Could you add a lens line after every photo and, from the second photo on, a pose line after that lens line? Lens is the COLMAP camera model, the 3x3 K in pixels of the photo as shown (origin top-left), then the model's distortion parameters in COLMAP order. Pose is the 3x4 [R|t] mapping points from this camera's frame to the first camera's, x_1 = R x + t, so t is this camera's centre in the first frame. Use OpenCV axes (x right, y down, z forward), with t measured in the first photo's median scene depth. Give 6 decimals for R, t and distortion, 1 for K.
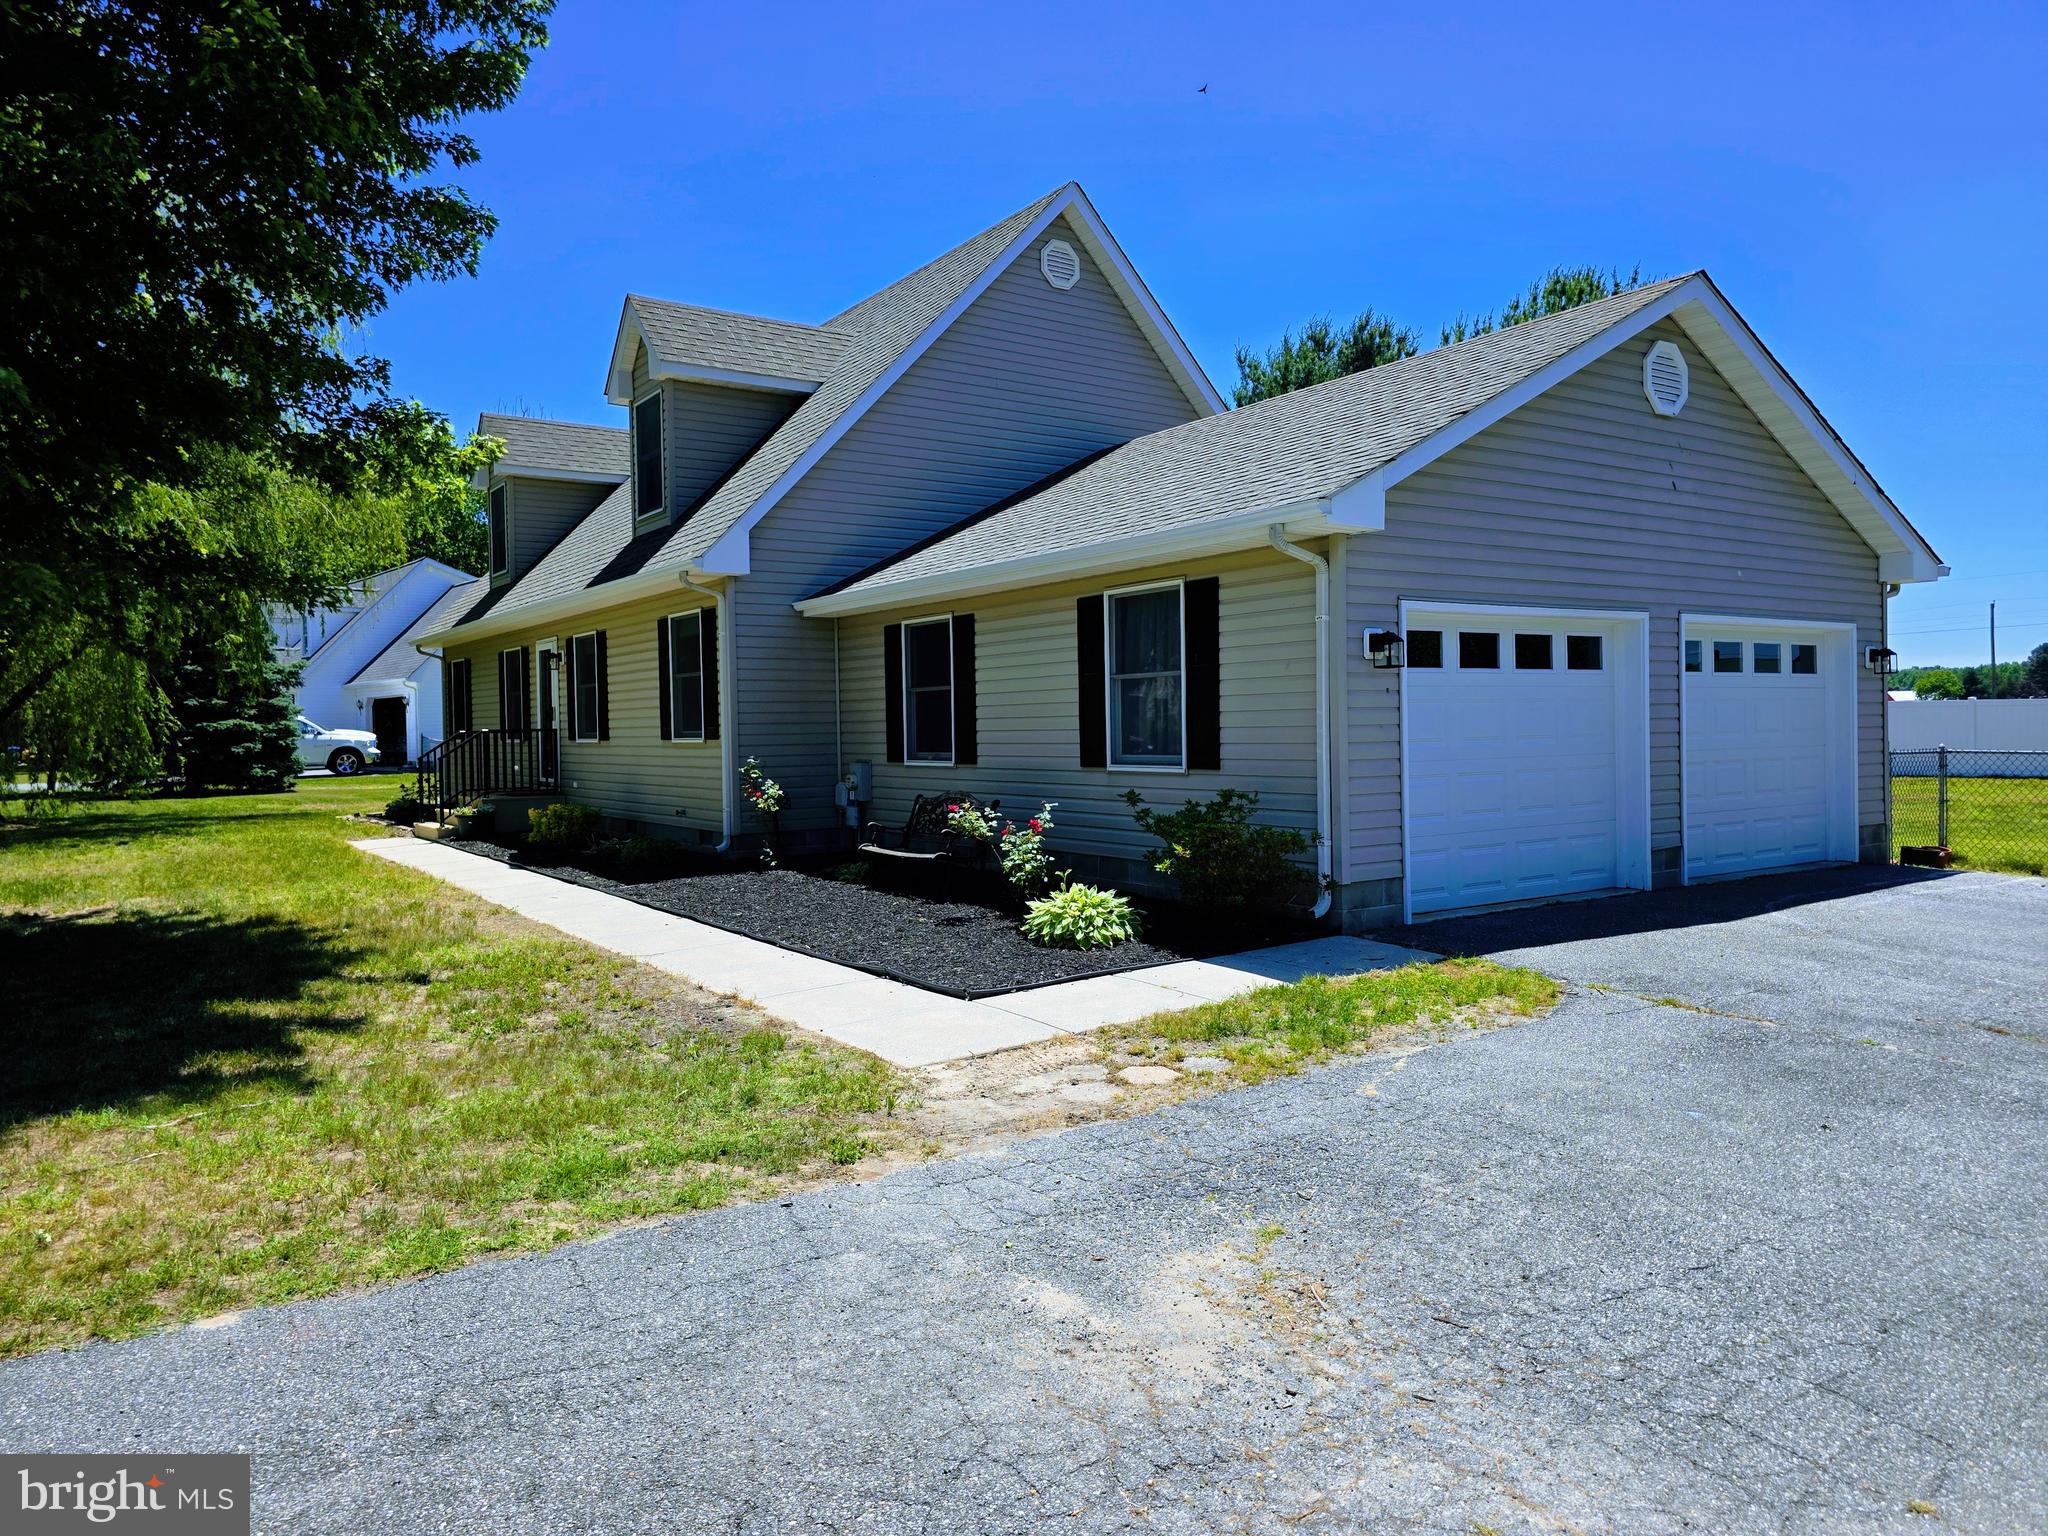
lens RADIAL K [[1450.4, 0, 1084.1], [0, 1450.4, 753.0], [0, 0, 1]] dist [0.074634, -0.109378]
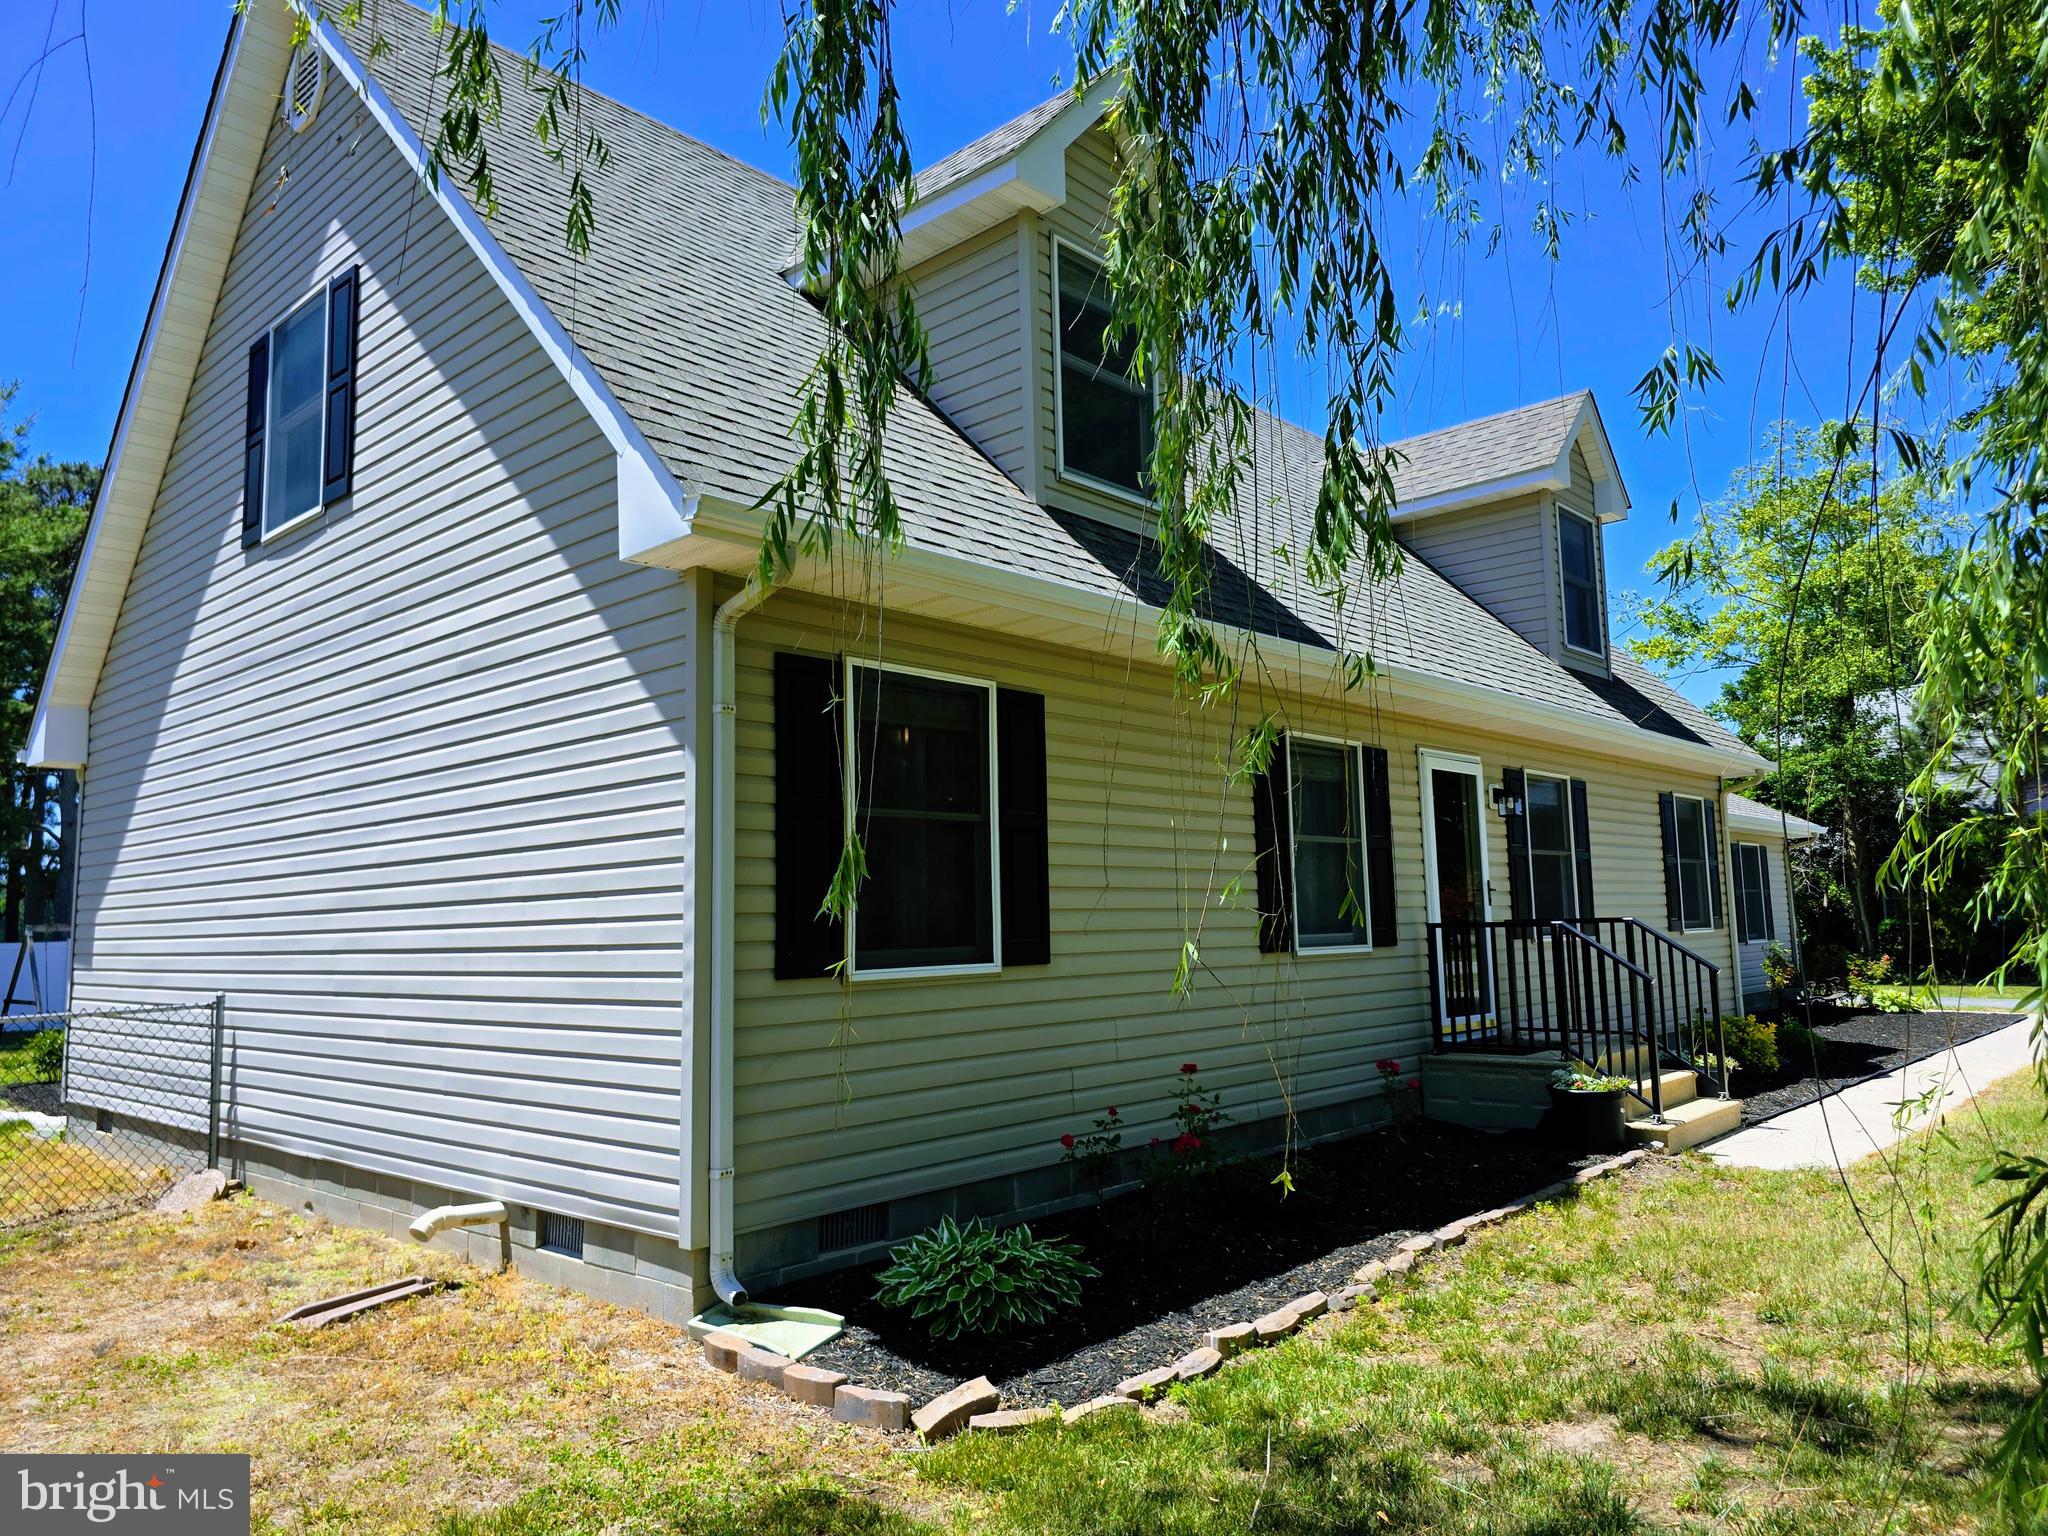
lens RADIAL K [[1371.1, 0, 1024.0], [0, 1371.1, 768.0], [0, 0, 1]] dist [0.071985, -0.081348]
pose [[-0.213880, 0.077747, 0.973761, -0.722294], [-0.011476, 0.996559, -0.082088, -0.031577], [-0.976793, -0.028732, -0.212251, 1.174624]]
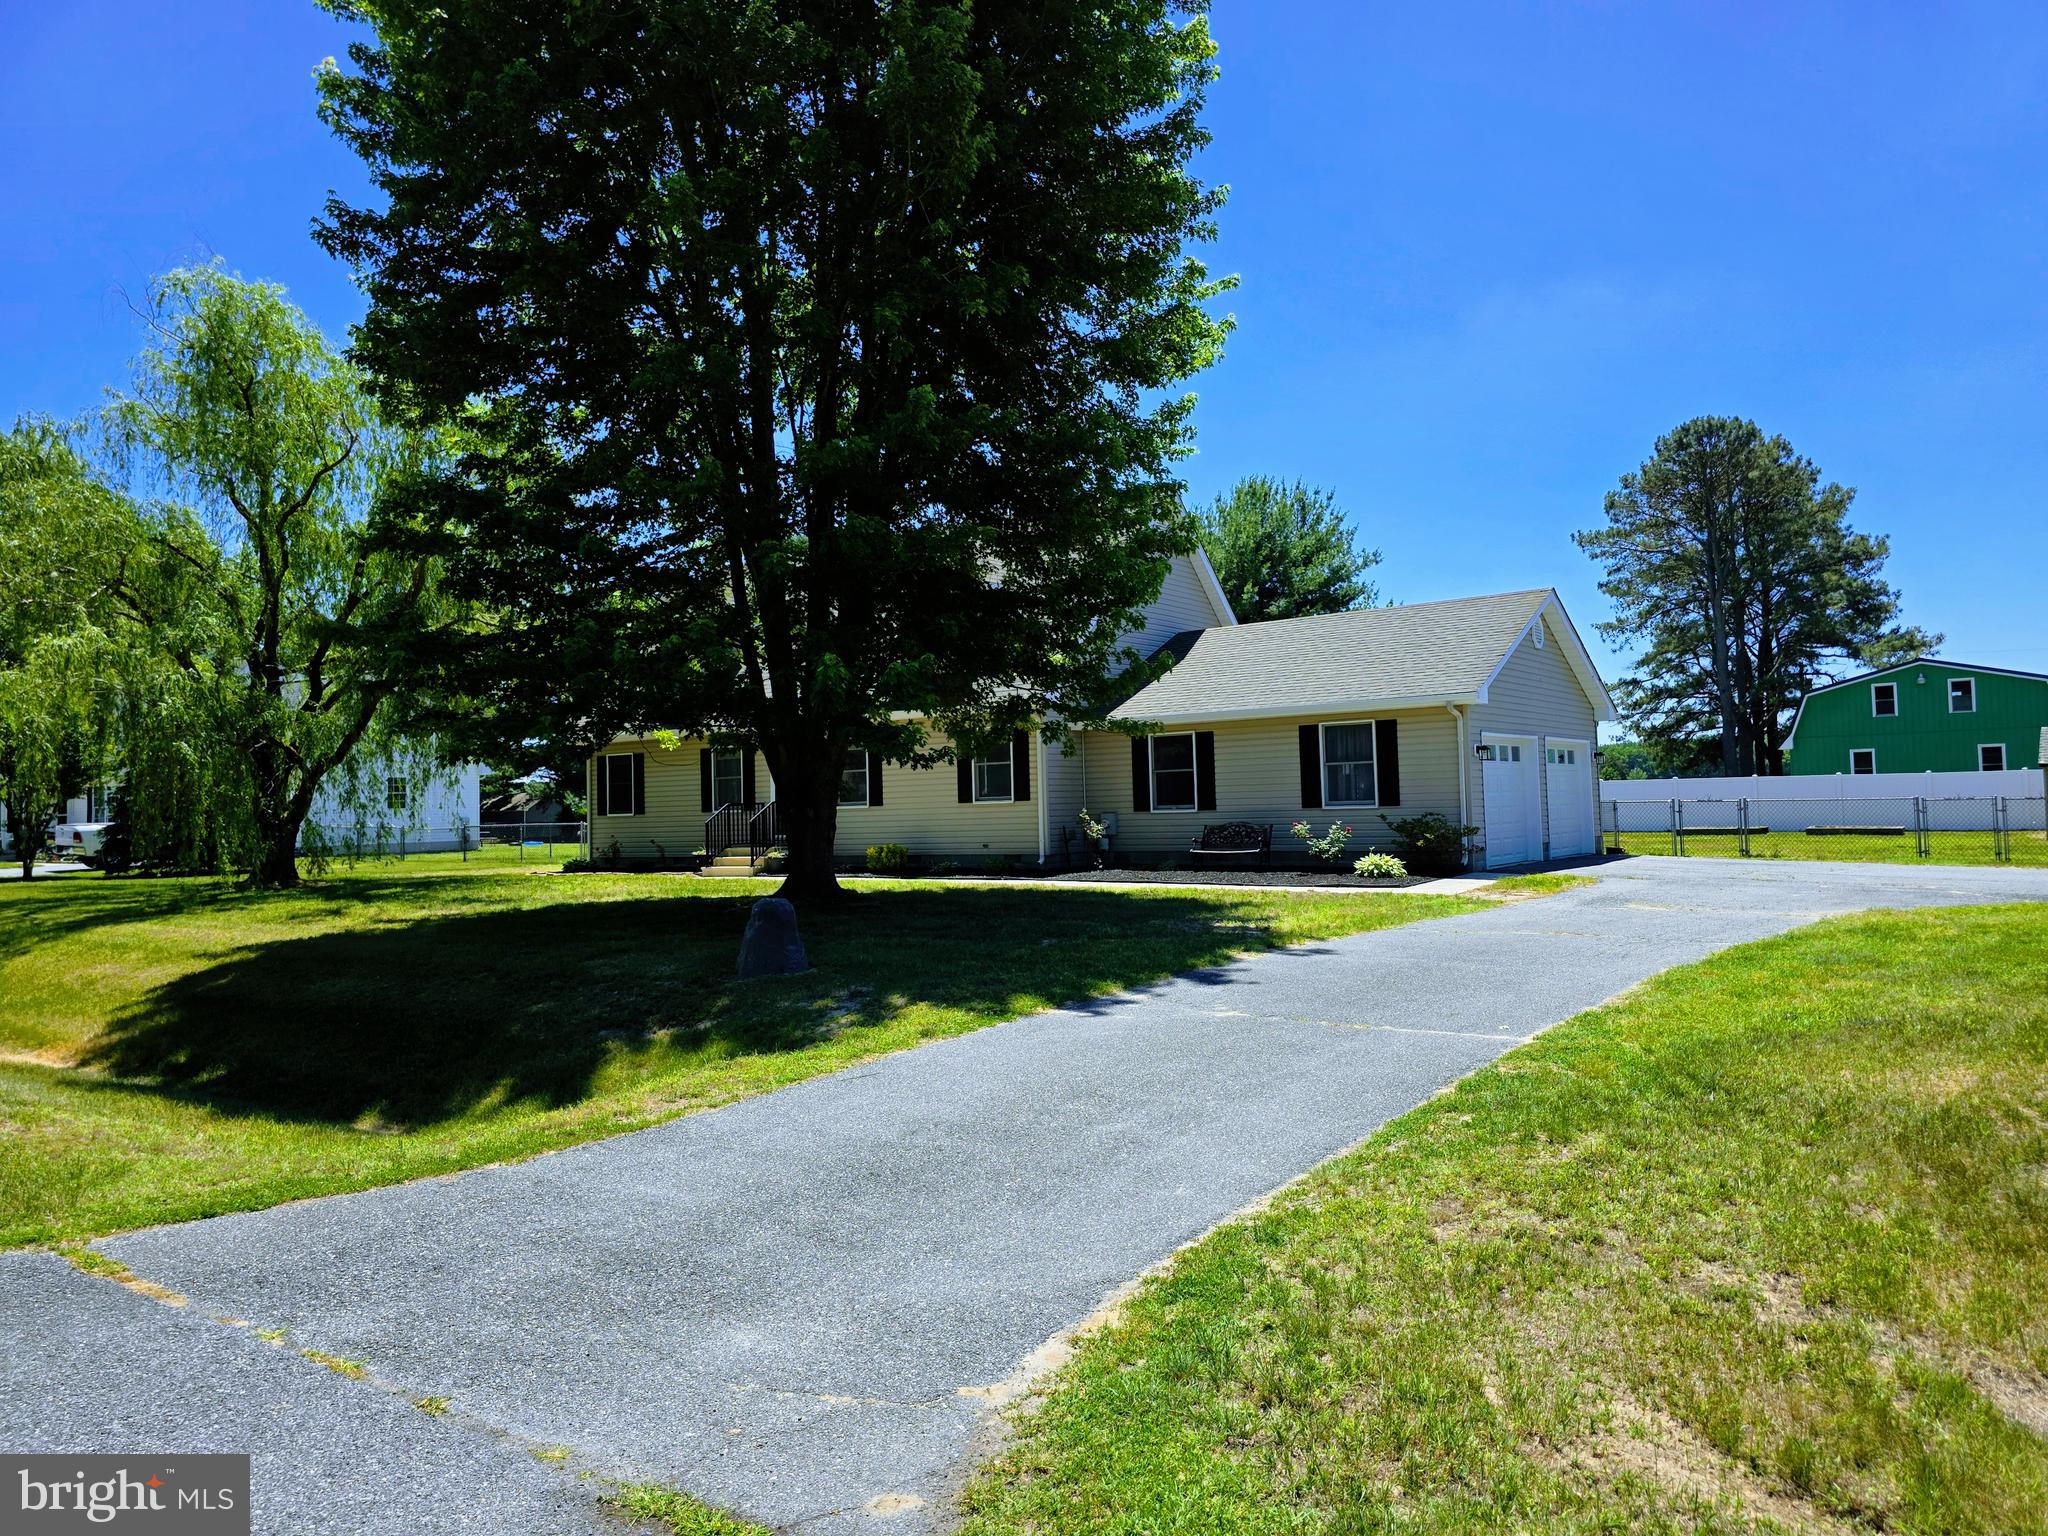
lens RADIAL K [[1371.1, 0, 1024.0], [0, 1371.1, 768.0], [0, 0, 1]] dist [0.071985, -0.081348]
pose [[0.955667, 0.001169, 0.294449, -0.734090], [0.014929, 0.998514, -0.052419, 0.038818], [-0.294072, 0.054491, 0.954229, -0.584490]]
